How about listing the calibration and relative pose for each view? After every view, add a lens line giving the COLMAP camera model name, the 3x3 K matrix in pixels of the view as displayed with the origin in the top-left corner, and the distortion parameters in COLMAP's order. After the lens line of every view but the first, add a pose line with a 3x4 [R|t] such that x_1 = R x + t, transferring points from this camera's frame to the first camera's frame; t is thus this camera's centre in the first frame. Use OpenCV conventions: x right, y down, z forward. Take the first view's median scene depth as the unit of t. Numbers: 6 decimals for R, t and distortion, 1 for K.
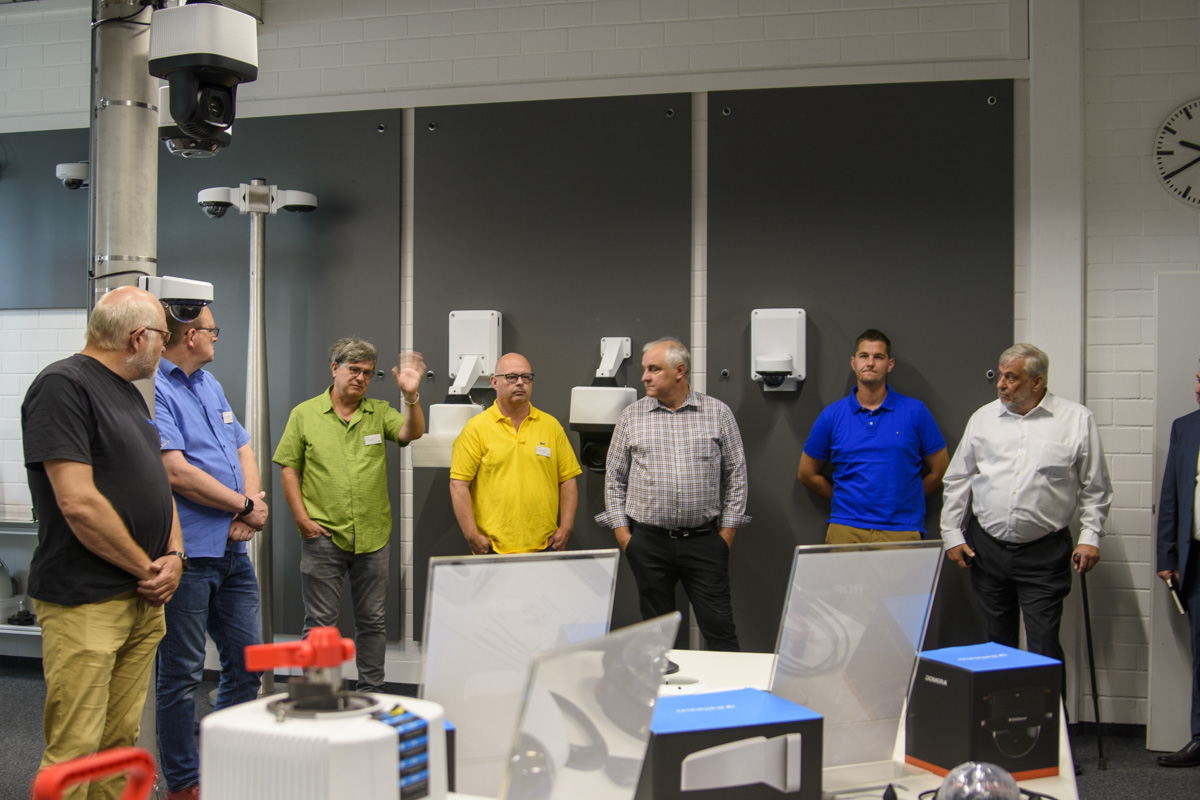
lens RADIAL K [[1510.6, 0, 613.6], [0, 1510.6, 354.3], [0, 0, 1]] dist [-0.083625, 0.000000]
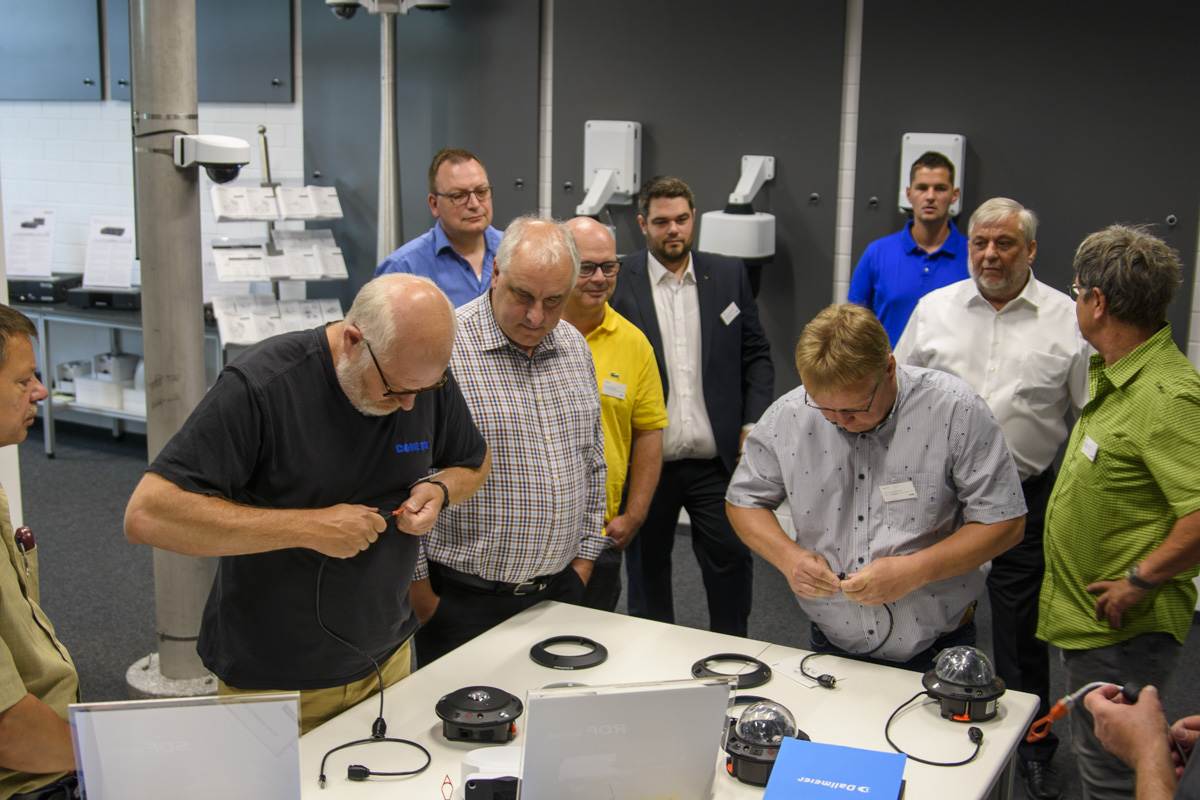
lens RADIAL K [[1510.6, 0, 582.7], [0, 1510.6, 411.7], [0, 0, 1]] dist [-0.083625, 0.000000]
pose [[0.974373, 0.057994, -0.217335, 0.109540], [-0.006440, 0.972990, 0.230759, -0.073242], [0.224848, -0.223446, 0.948428, 0.080271]]
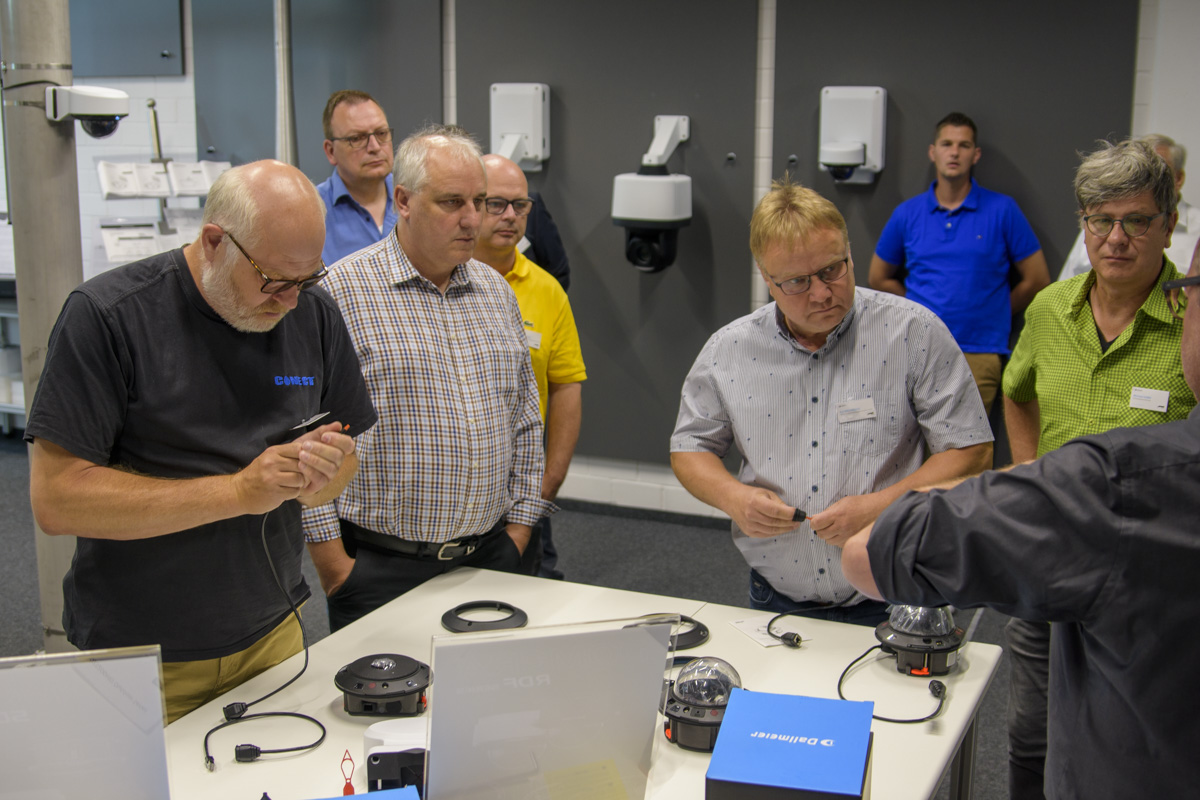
lens RADIAL K [[1510.6, 0, 589.7], [0, 1510.6, 409.7], [0, 0, 1]] dist [-0.083625, 0.000000]
pose [[0.986999, 0.032001, -0.157506, 0.101983], [0.004771, 0.973713, 0.227729, -0.046395], [0.160654, -0.225520, 0.960901, 0.117039]]
